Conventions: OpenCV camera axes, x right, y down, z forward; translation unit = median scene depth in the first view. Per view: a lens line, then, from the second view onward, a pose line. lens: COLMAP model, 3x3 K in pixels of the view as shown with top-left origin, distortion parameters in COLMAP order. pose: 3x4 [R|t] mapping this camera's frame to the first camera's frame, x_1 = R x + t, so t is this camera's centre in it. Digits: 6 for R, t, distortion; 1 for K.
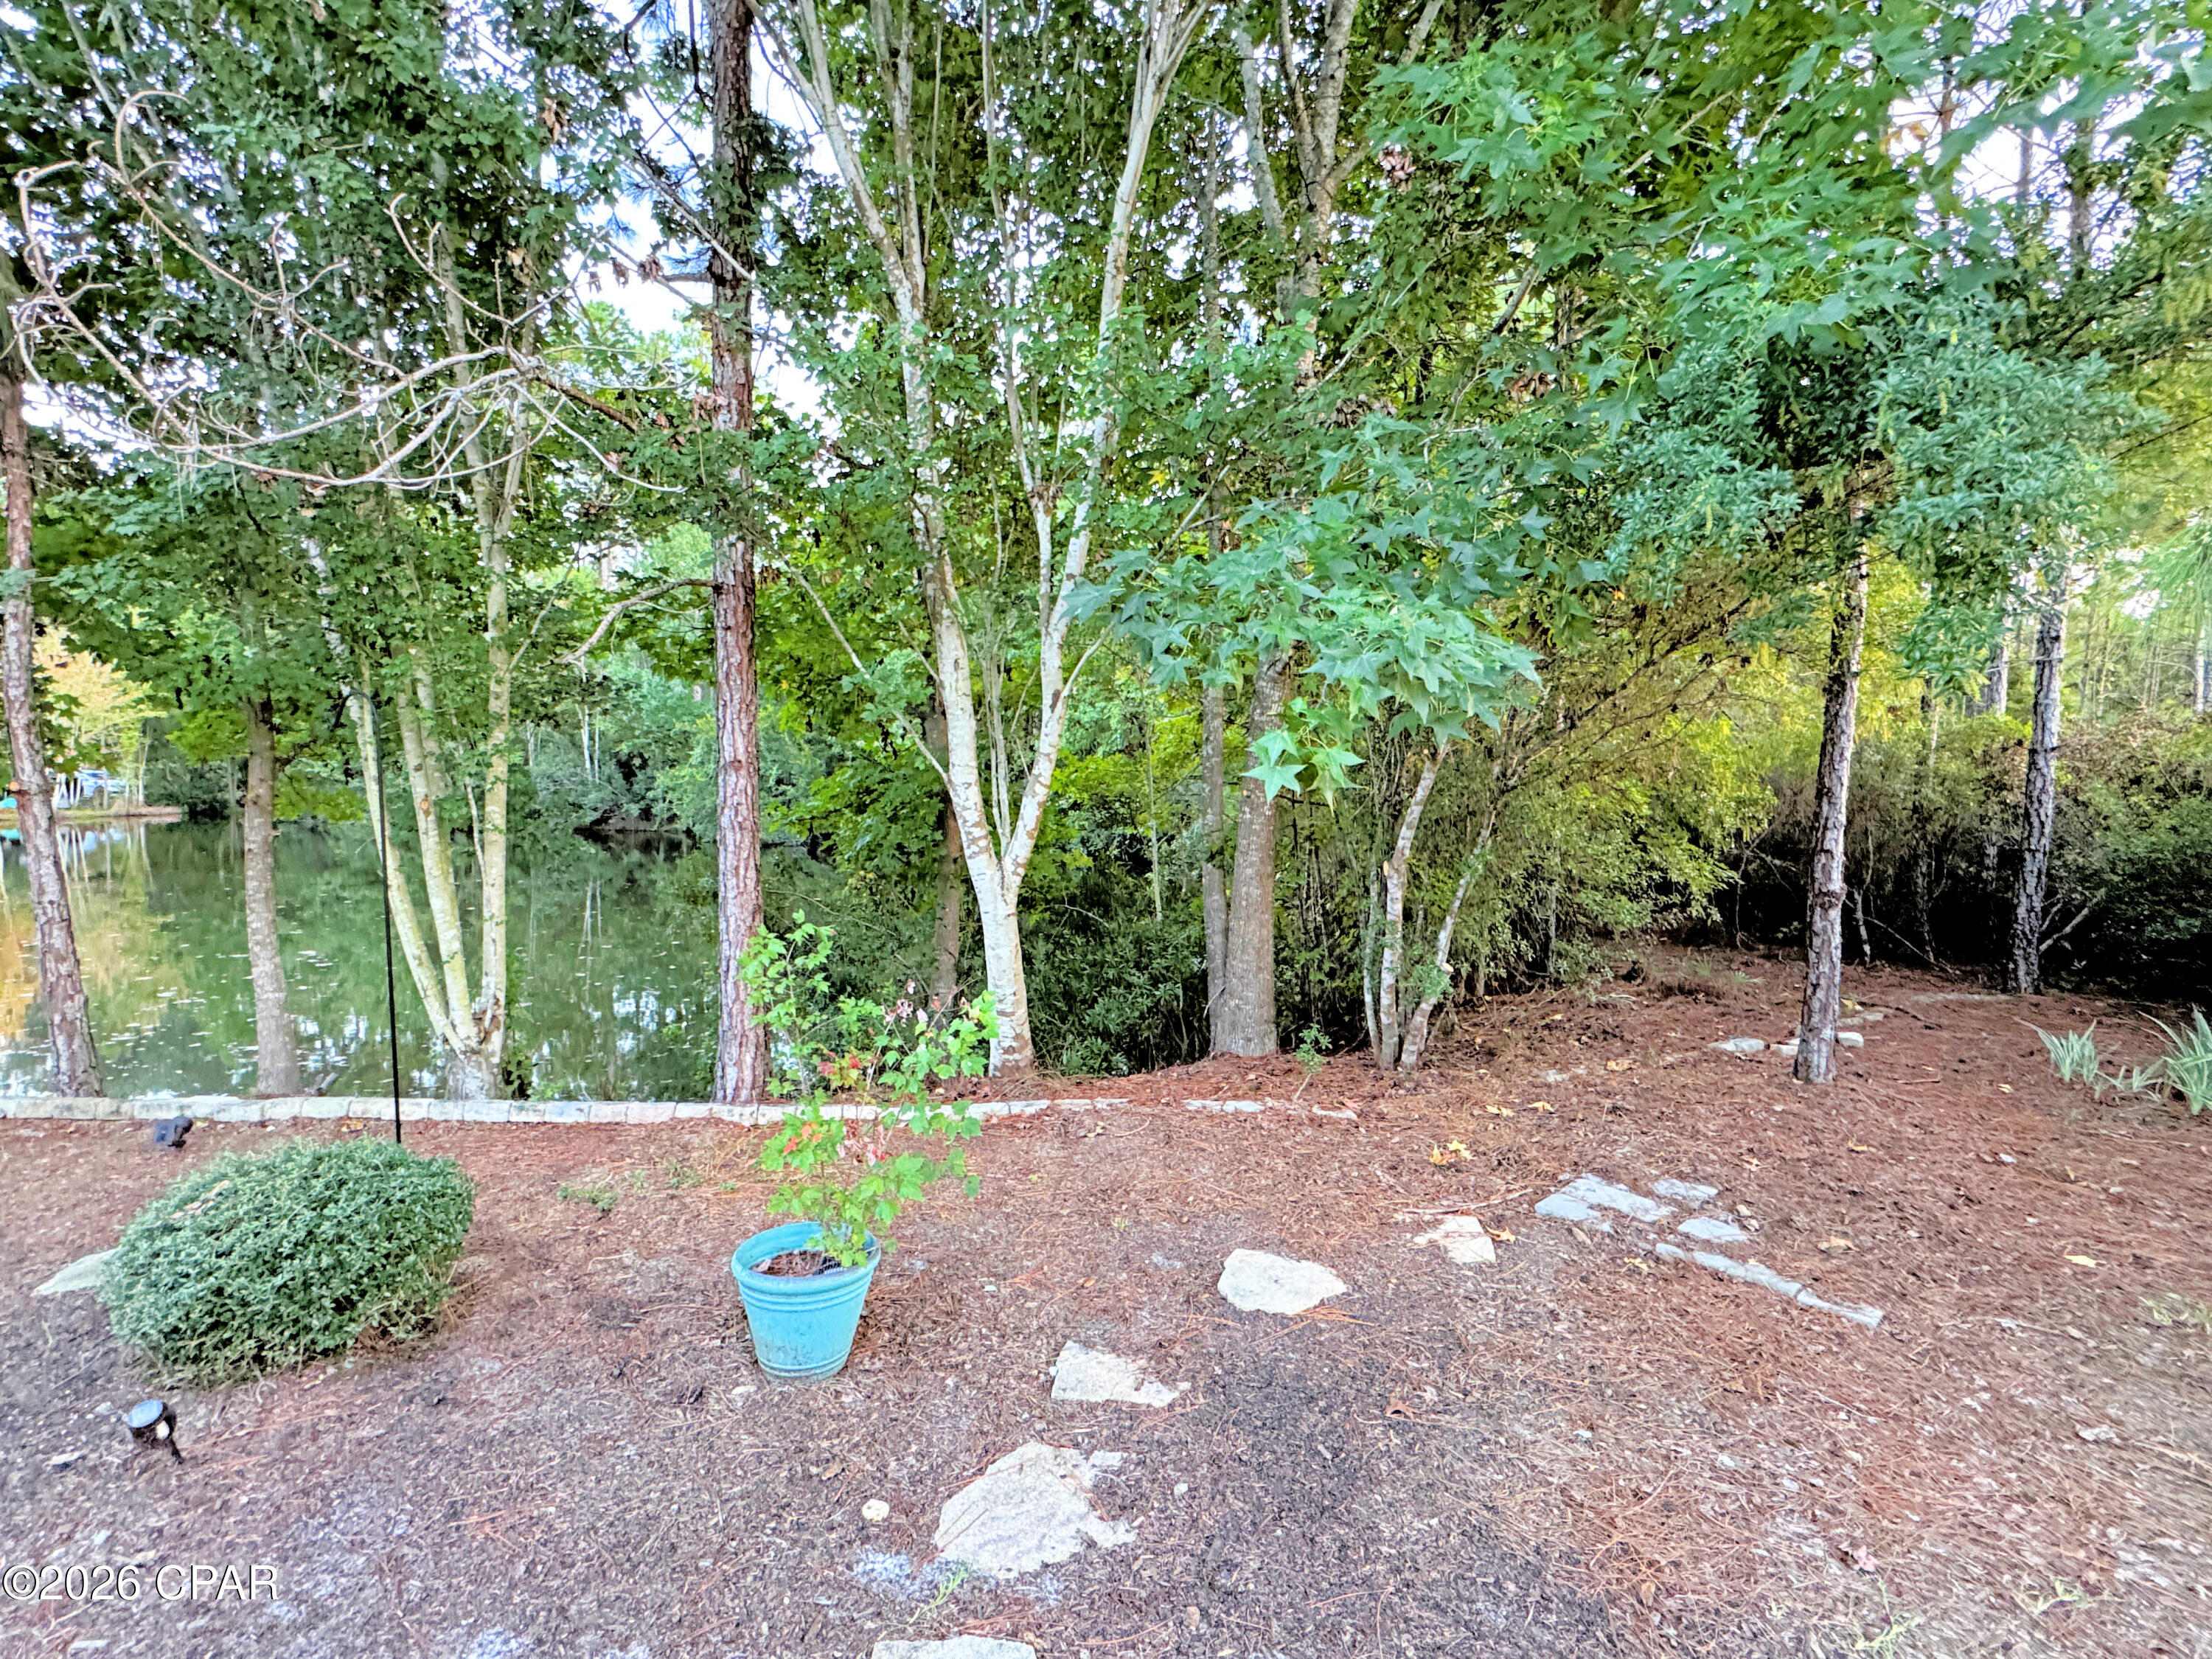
lens RADIAL K [[988.0, 0, 1104.4], [0, 988.0, 825.9], [0, 0, 1]] dist [-0.009206, 0.000864]
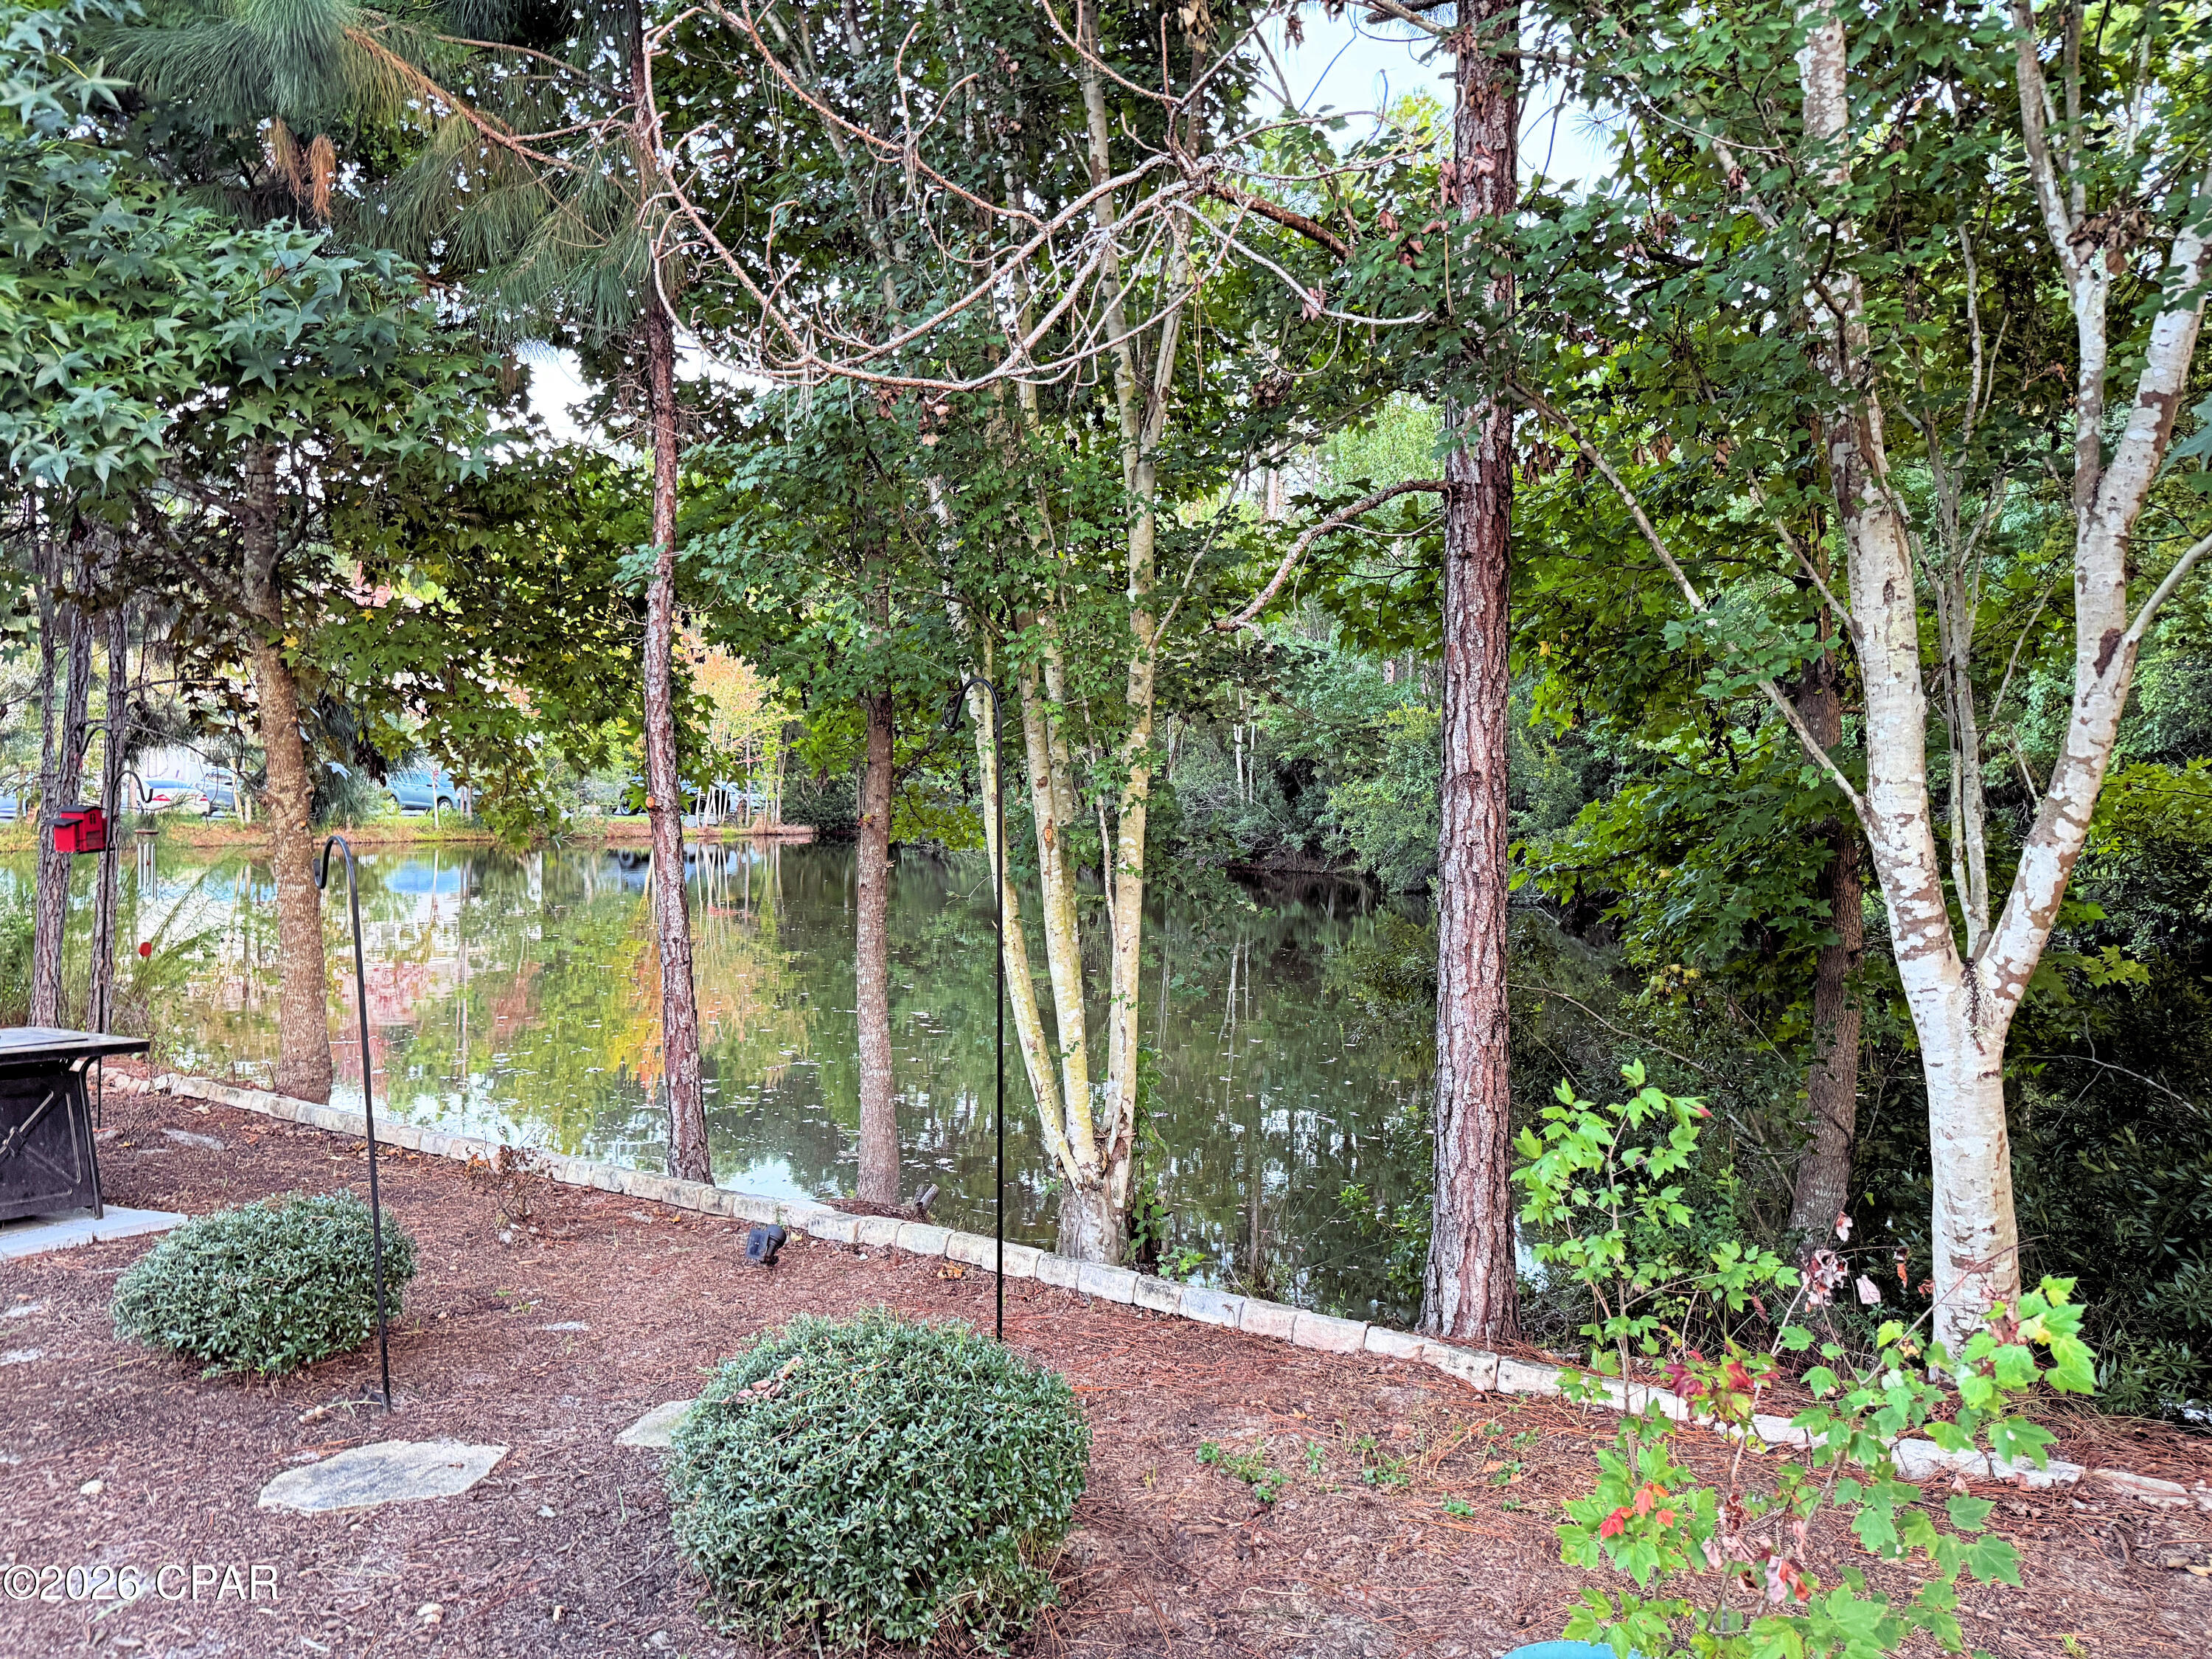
lens RADIAL K [[1508.2, 0, 1106.0], [0, 1508.2, 829.5], [0, 0, 1]] dist [0.004388, 0.000628]
pose [[0.843595, 0.020055, -0.536605, -0.063813], [-0.034796, 0.999244, -0.017356, -0.006847], [0.535851, 0.033313, 0.843655, 0.093047]]
